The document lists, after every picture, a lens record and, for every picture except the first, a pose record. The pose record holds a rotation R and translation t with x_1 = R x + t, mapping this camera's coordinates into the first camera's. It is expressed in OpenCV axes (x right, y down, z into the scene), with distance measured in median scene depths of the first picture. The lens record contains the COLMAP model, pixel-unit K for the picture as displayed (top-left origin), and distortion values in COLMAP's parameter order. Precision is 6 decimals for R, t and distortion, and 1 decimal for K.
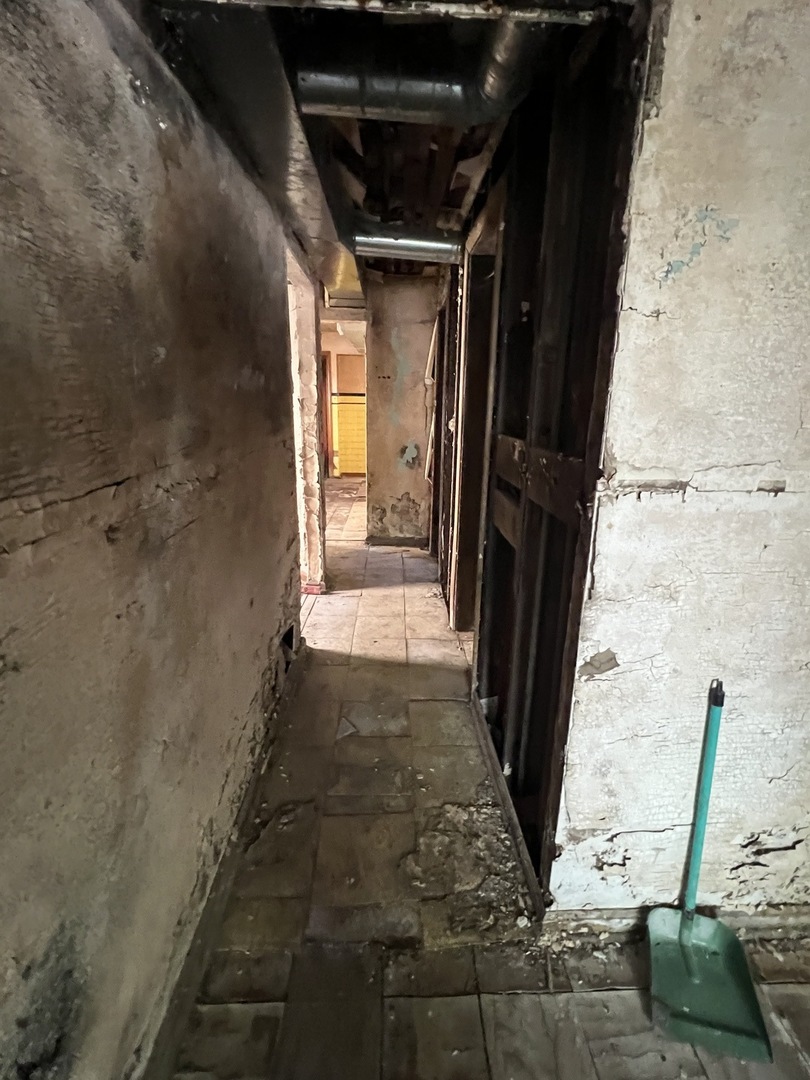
lens RADIAL K [[492.7, 0, 405.0], [0, 492.7, 540.0], [0, 0, 1]] dist [-0.003542, -0.000305]
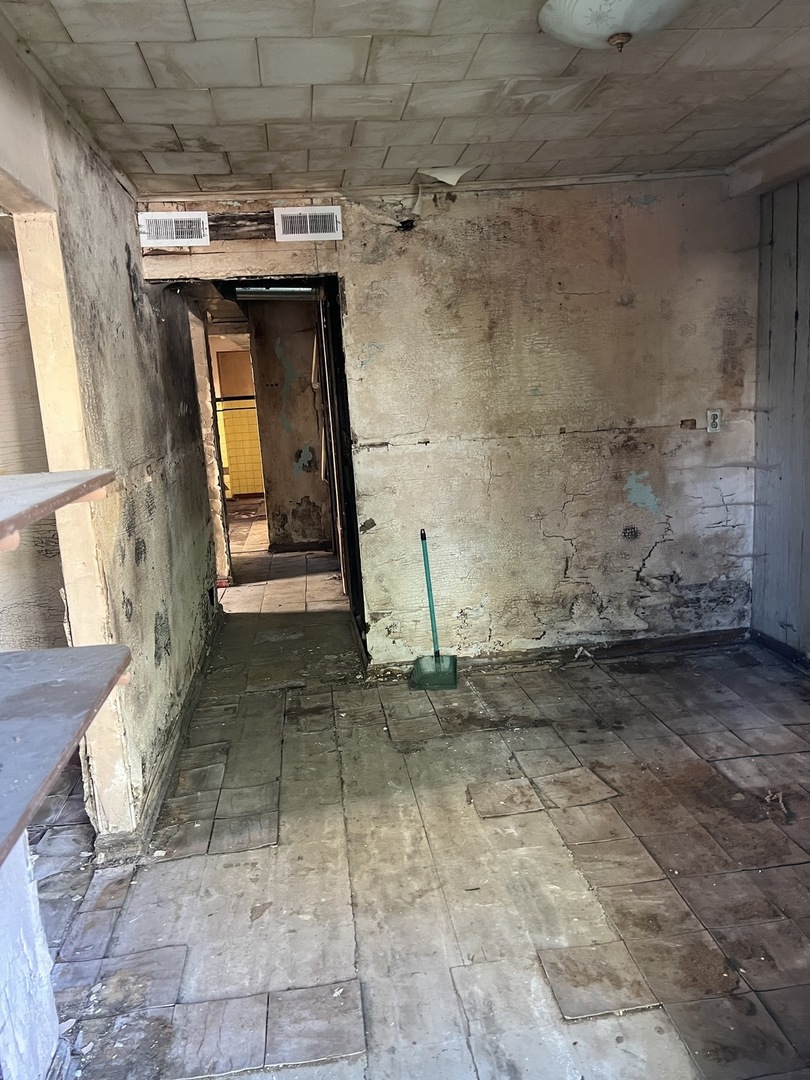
lens RADIAL K [[803.6, 0, 406.9], [0, 803.6, 551.1], [0, 0, 1]] dist [0.055823, -0.067200]
pose [[0.992012, -0.093292, 0.084905, 0.136259], [0.099514, 0.992409, -0.072262, 0.358430], [-0.077519, 0.080134, 0.993765, -1.467664]]
